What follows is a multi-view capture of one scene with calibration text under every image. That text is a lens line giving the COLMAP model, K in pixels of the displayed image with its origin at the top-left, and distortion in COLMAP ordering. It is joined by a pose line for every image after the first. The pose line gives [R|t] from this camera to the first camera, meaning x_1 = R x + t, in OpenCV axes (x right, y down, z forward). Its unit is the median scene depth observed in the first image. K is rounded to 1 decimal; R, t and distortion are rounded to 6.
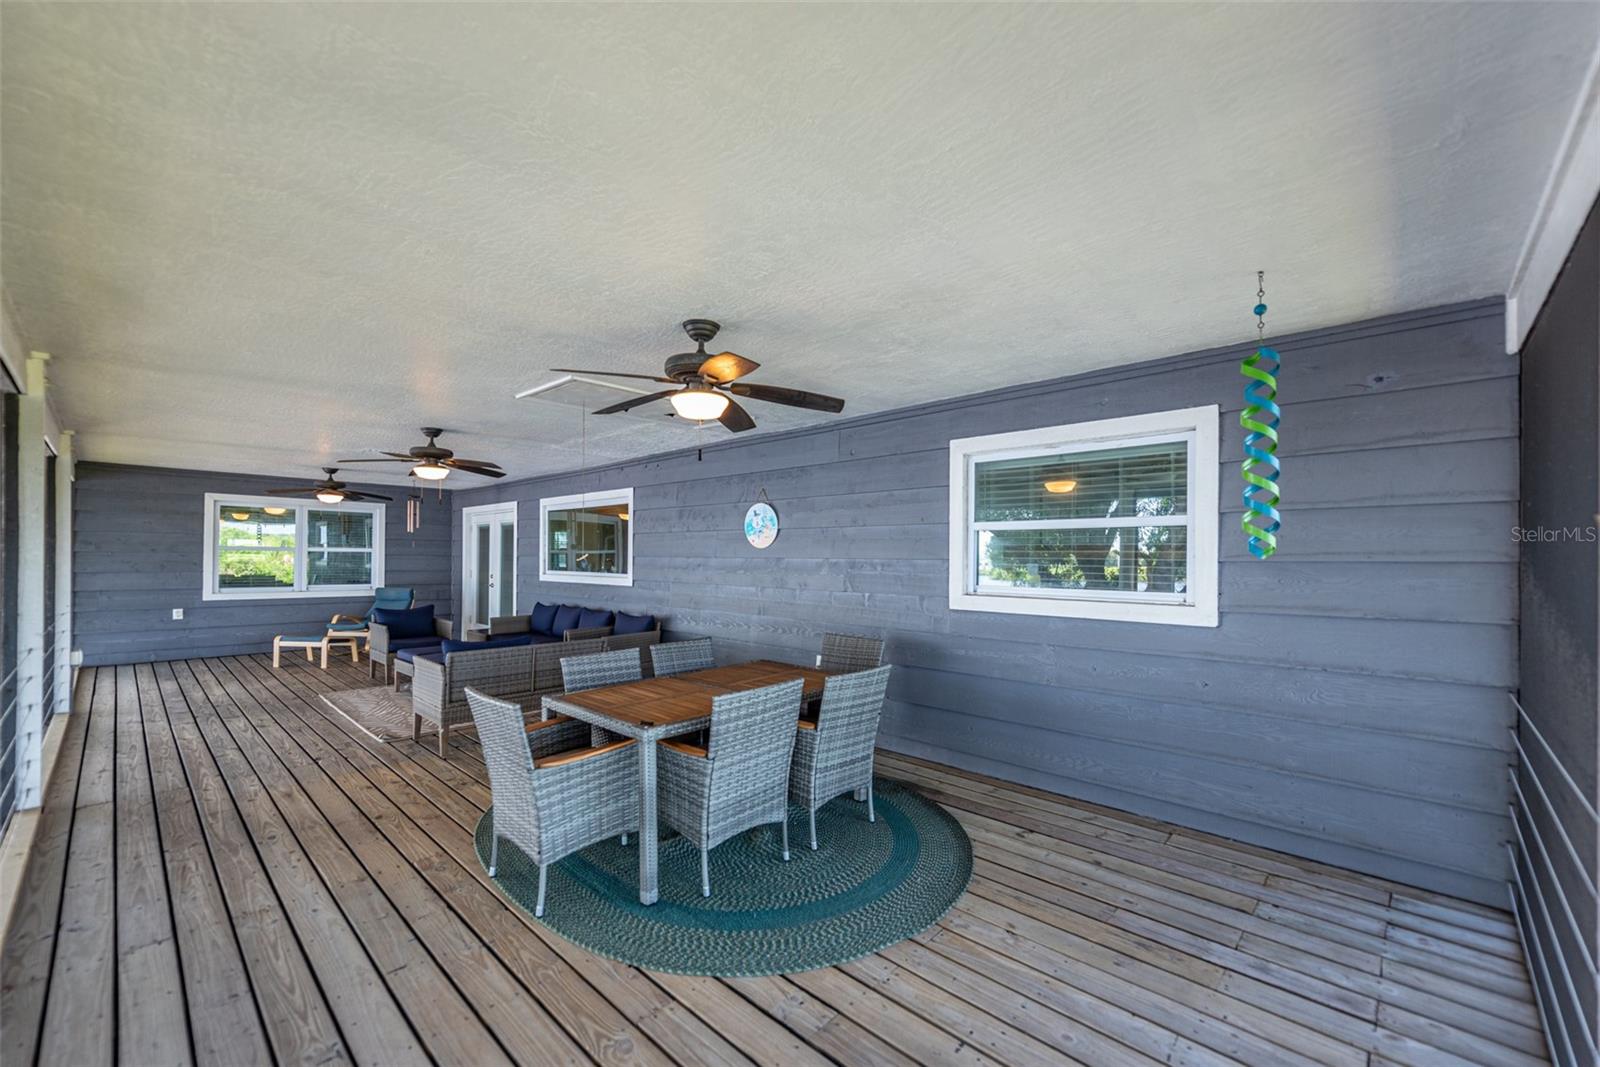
lens RADIAL K [[654.6, 0, 810.9], [0, 654.6, 554.1], [0, 0, 1]] dist [0.001275, 0.000059]
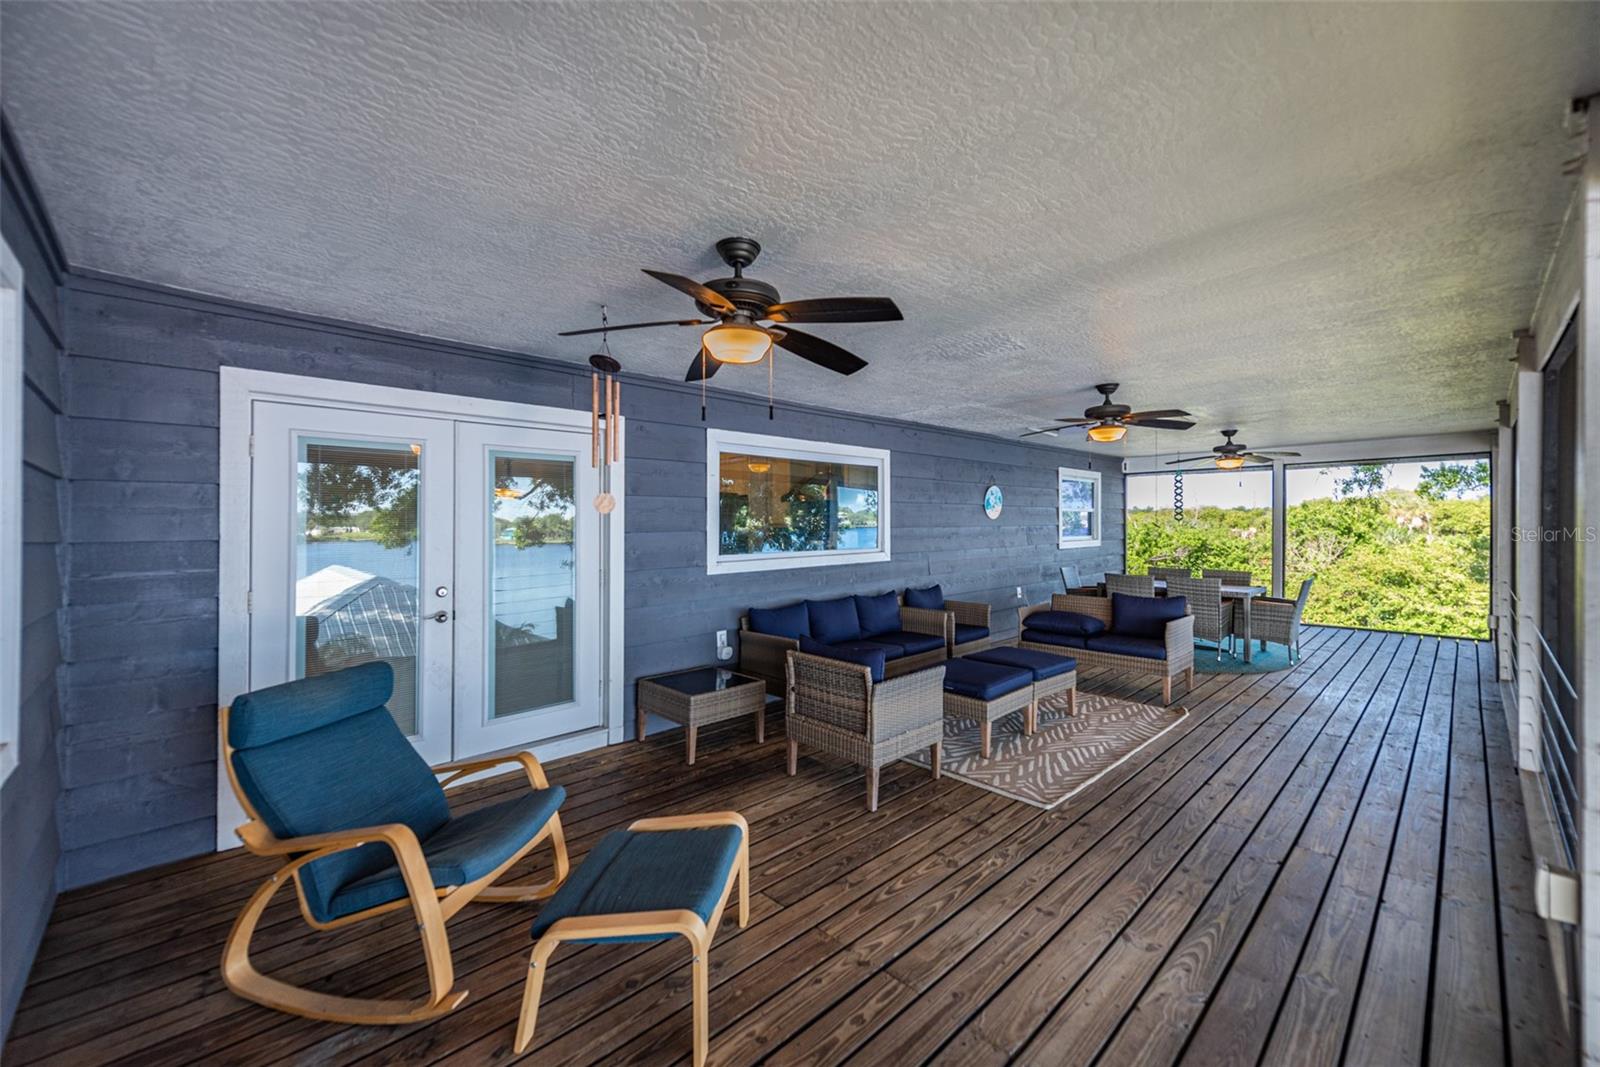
lens RADIAL K [[647.8, 0, 793.1], [0, 647.8, 523.8], [0, 0, 1]] dist [0.002059, 0.000154]
pose [[0.068724, -0.000264, 0.997636, -1.271269], [0.012212, 0.999925, -0.000576, -0.002711], [-0.997561, 0.012223, 0.068723, 1.163205]]
